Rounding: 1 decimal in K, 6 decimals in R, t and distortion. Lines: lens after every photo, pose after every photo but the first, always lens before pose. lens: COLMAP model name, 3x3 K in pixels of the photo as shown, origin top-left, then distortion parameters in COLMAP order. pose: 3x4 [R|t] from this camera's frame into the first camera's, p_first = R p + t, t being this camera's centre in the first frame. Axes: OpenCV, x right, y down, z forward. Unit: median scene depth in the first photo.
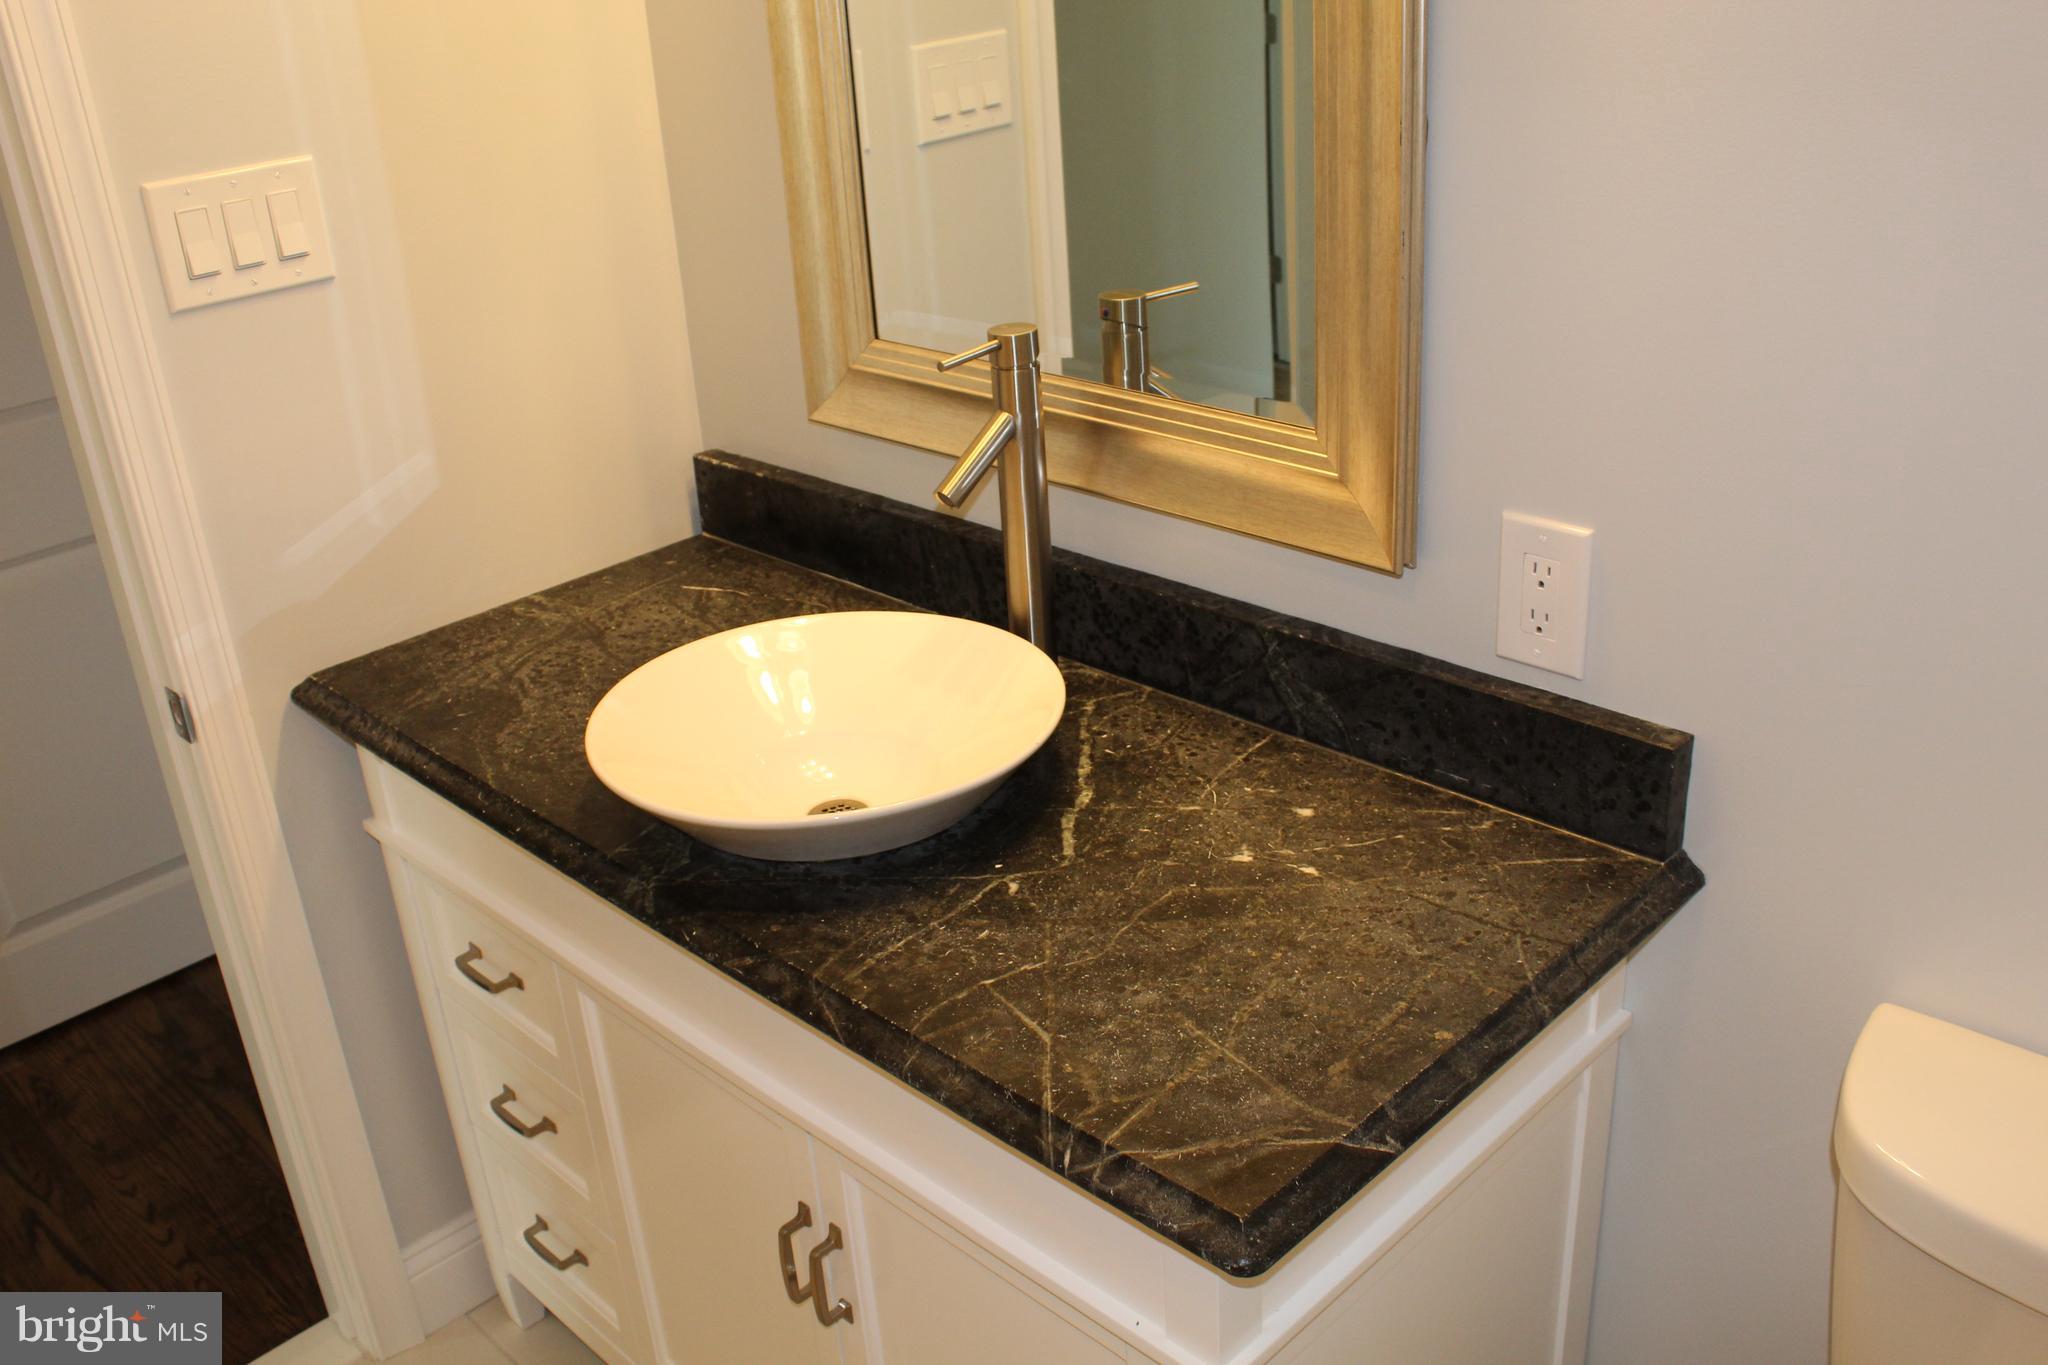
lens RADIAL K [[1847.8, 0, 1023.3], [0, 1847.8, 683.1], [0, 0, 1]] dist [-0.152297, 0.145871]
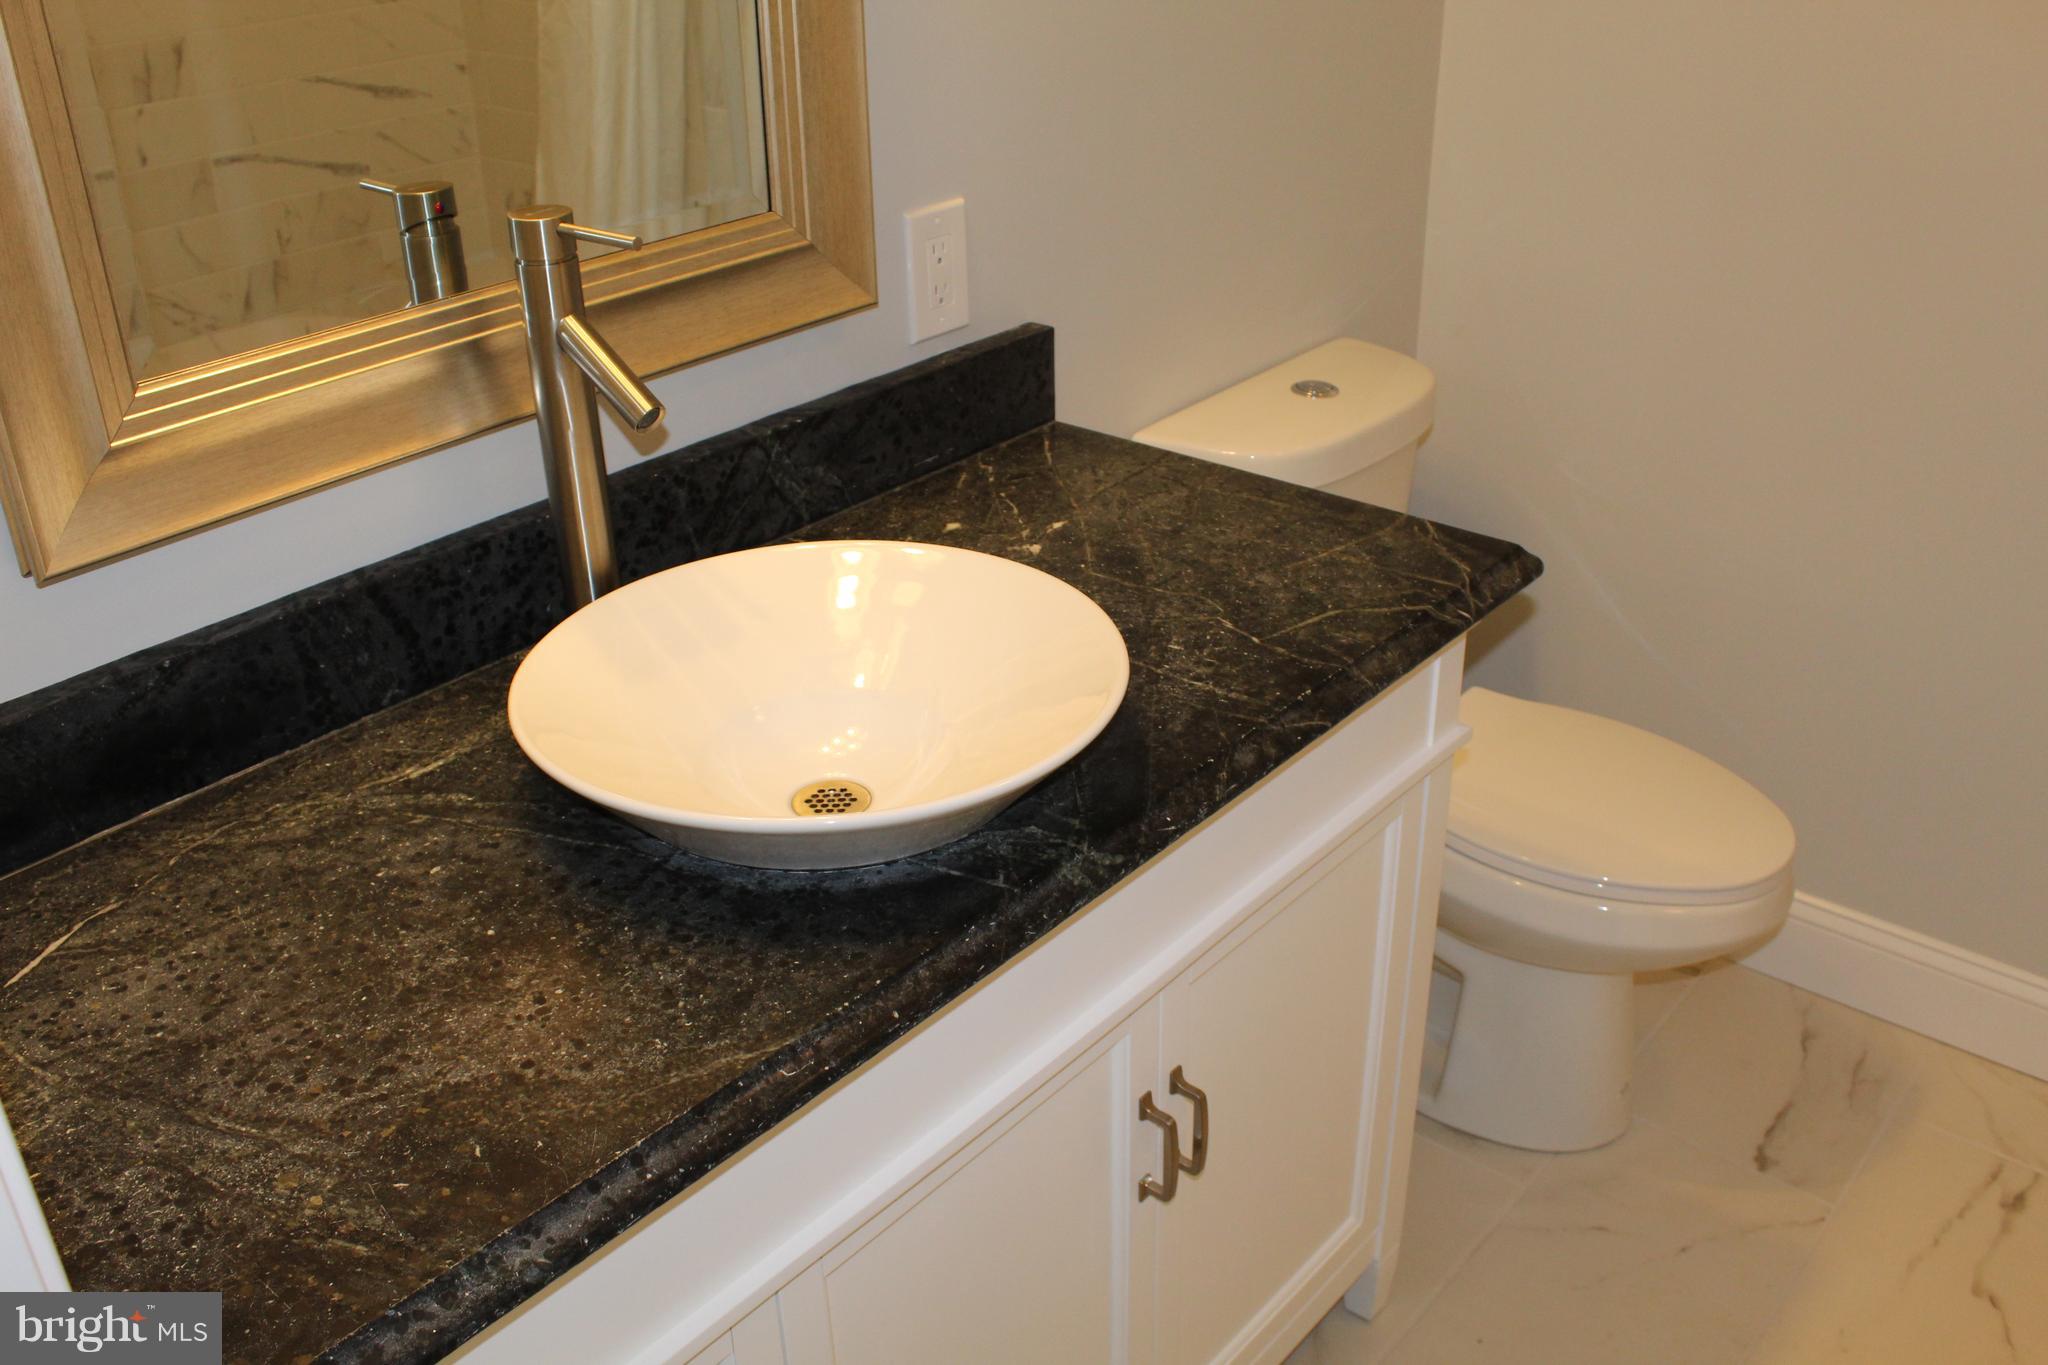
lens RADIAL K [[1847.8, 0, 1027.6], [0, 1847.8, 686.6], [0, 0, 1]] dist [-0.152297, 0.145871]
pose [[-0.091301, -0.403551, 0.910391, -0.867536], [0.437616, 0.804944, 0.400696, -0.266654], [-0.894515, 0.434985, 0.103108, 0.880078]]
